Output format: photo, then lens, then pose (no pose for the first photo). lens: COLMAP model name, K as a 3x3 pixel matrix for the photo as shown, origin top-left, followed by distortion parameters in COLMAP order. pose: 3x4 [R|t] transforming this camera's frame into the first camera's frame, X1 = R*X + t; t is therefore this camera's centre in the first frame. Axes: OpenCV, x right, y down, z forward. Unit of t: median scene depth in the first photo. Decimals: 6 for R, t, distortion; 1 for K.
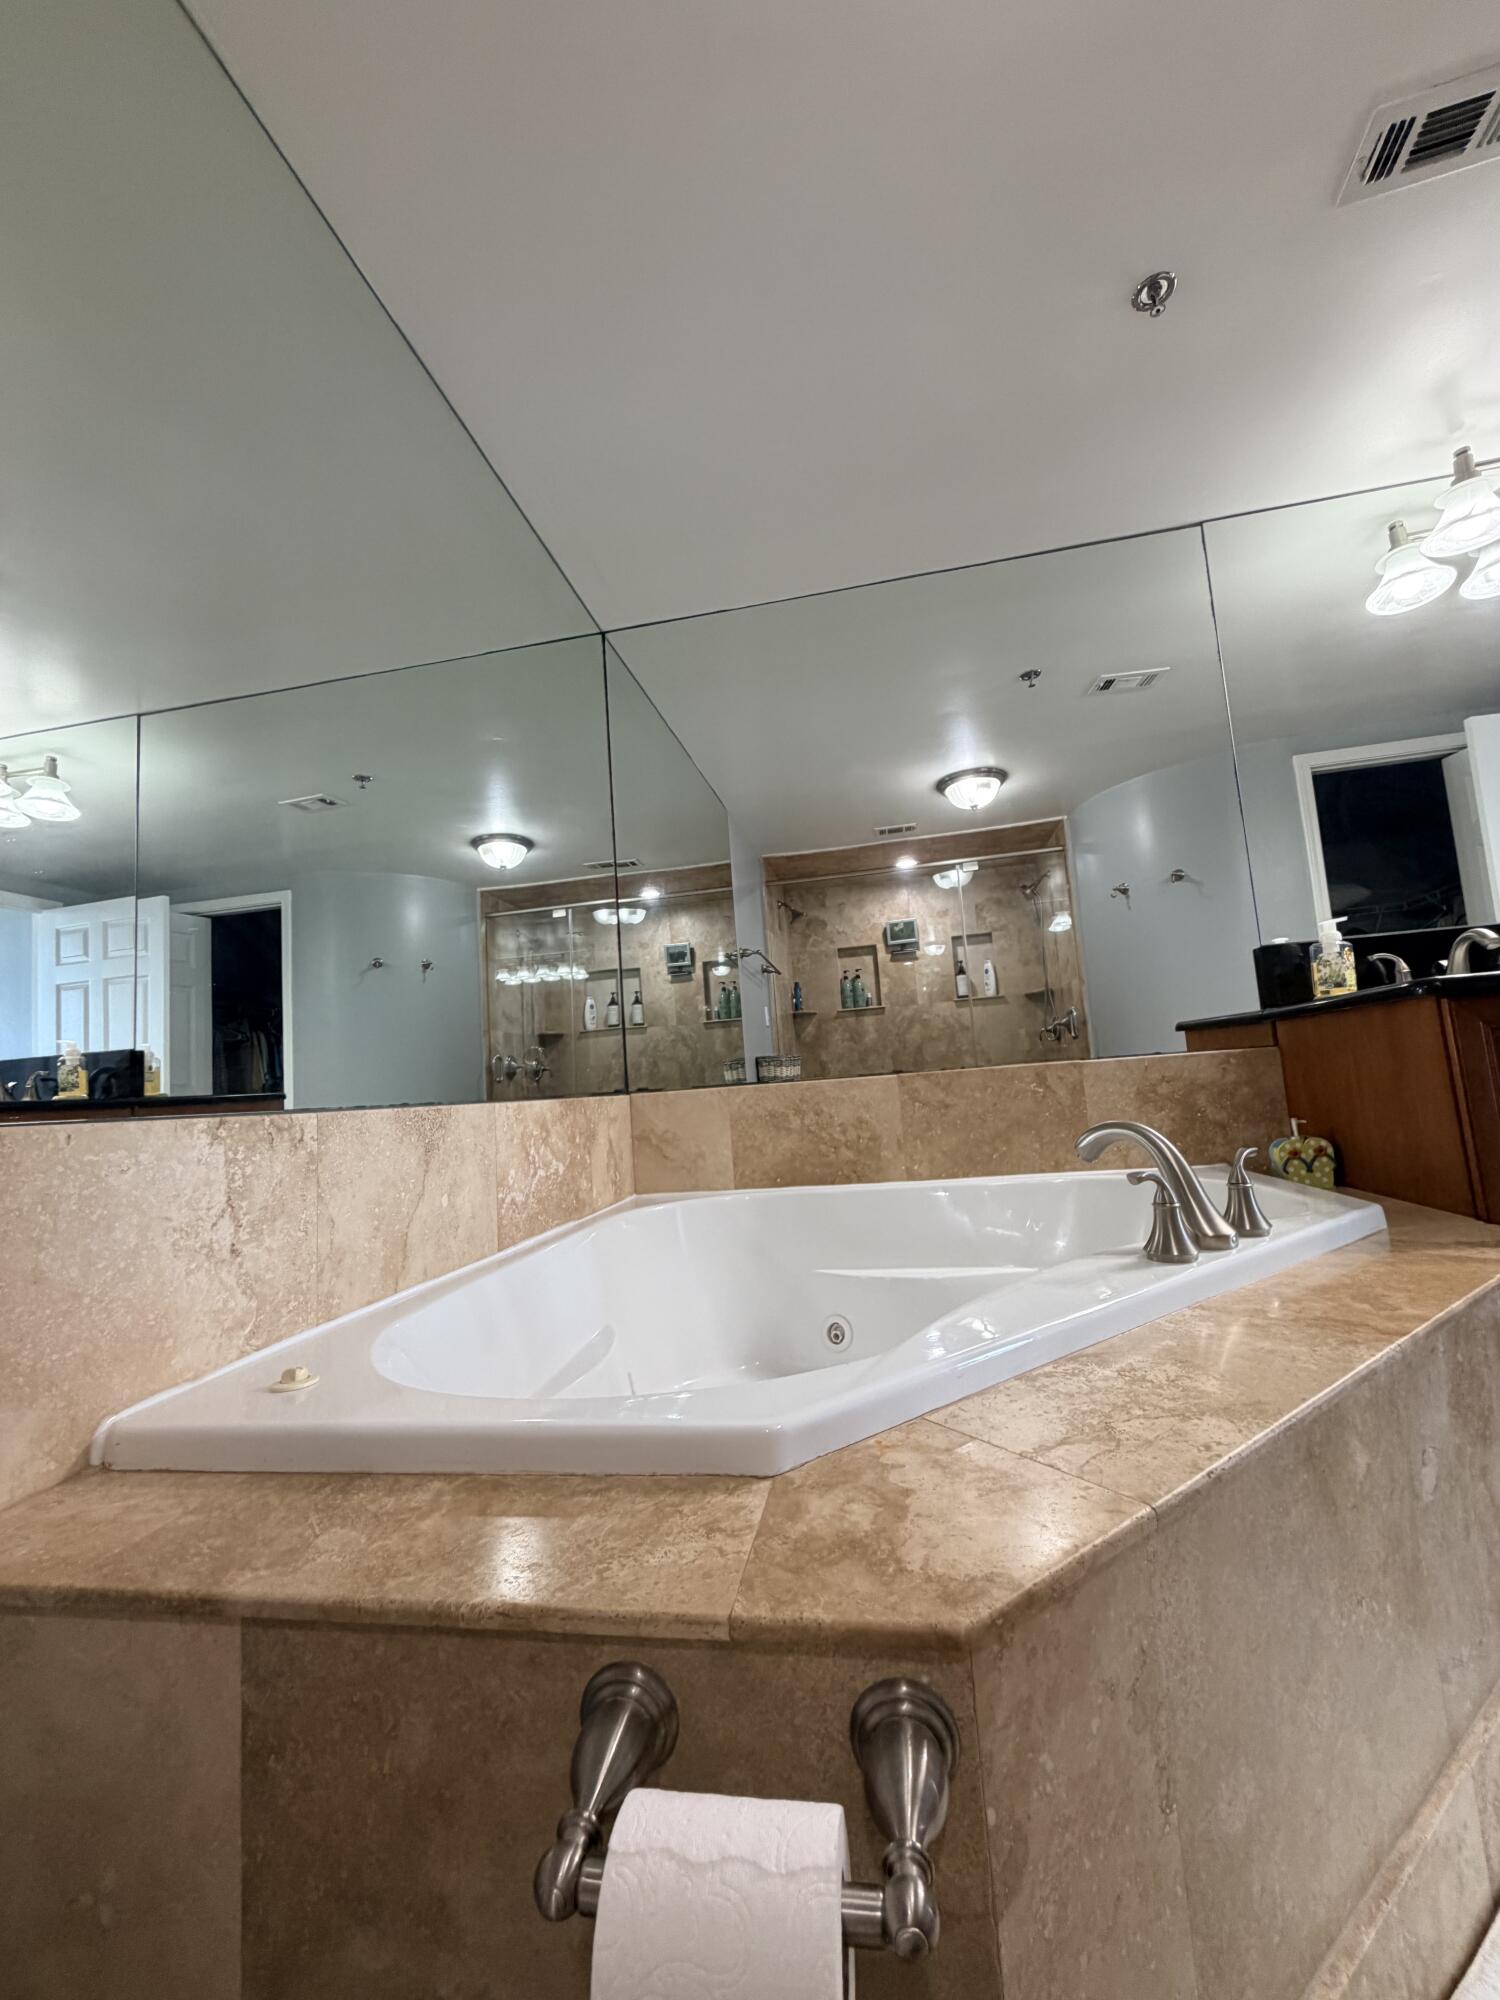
lens RADIAL K [[798.0, 0, 740.0], [0, 798.0, 1003.5], [0, 0, 1]] dist [-0.001366, 0.000808]
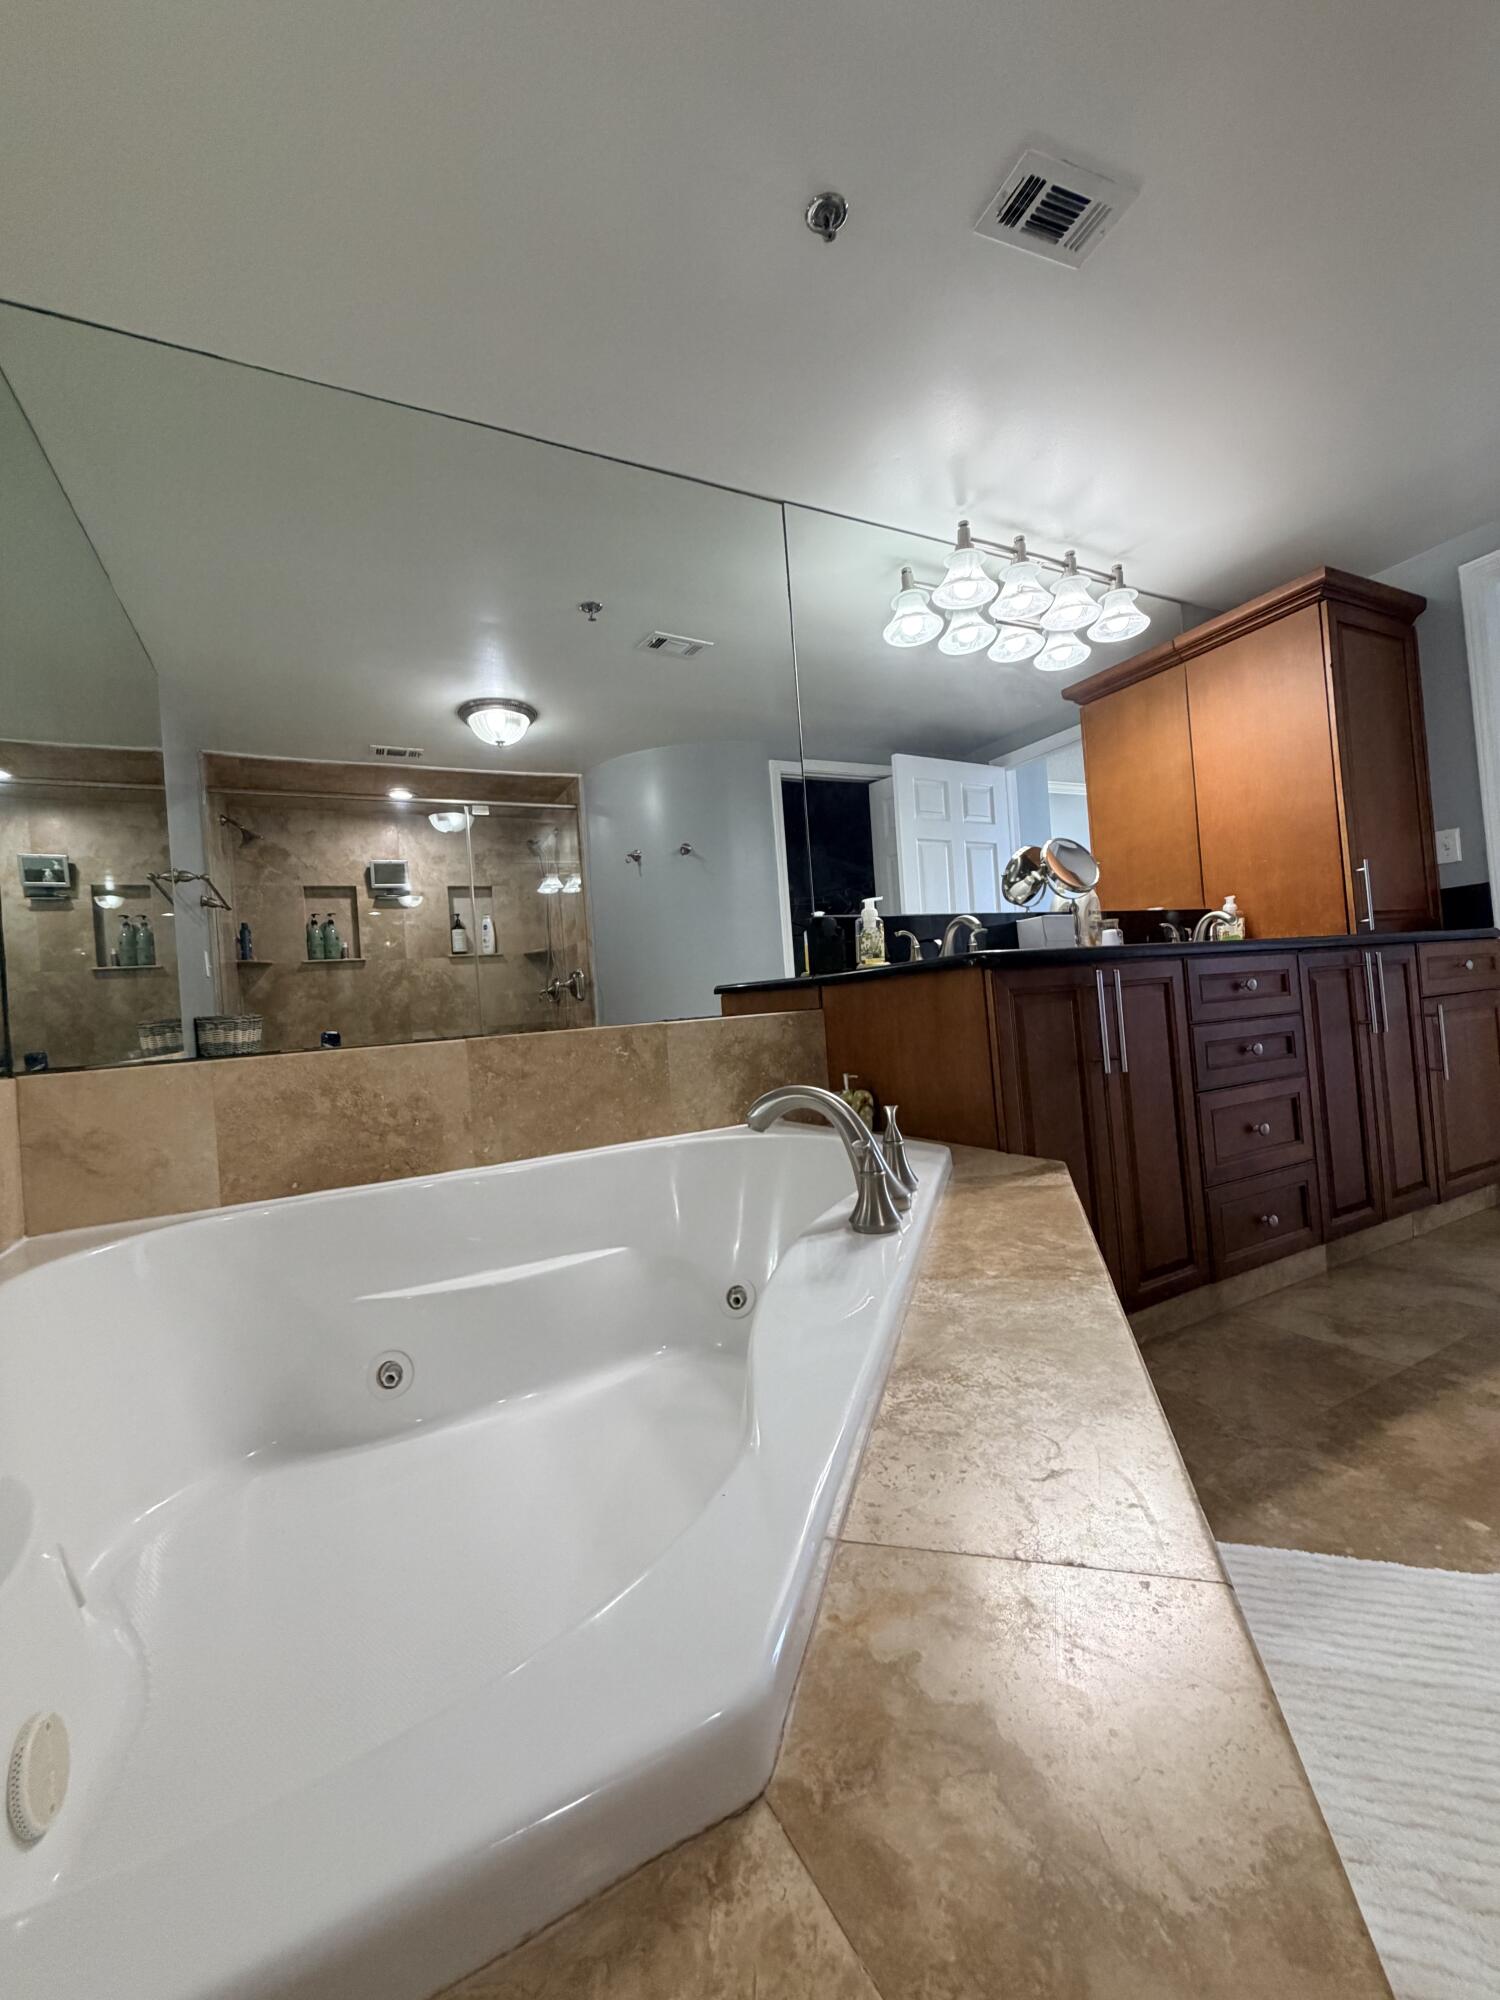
lens RADIAL K [[798.0, 0, 740.6], [0, 798.0, 1002.0], [0, 0, 1]] dist [-0.001366, 0.000808]
pose [[0.779473, 0.016564, 0.626217, -0.085597], [-0.044465, 0.998592, 0.028933, 0.013534], [-0.624855, -0.050397, 0.779112, 0.170546]]
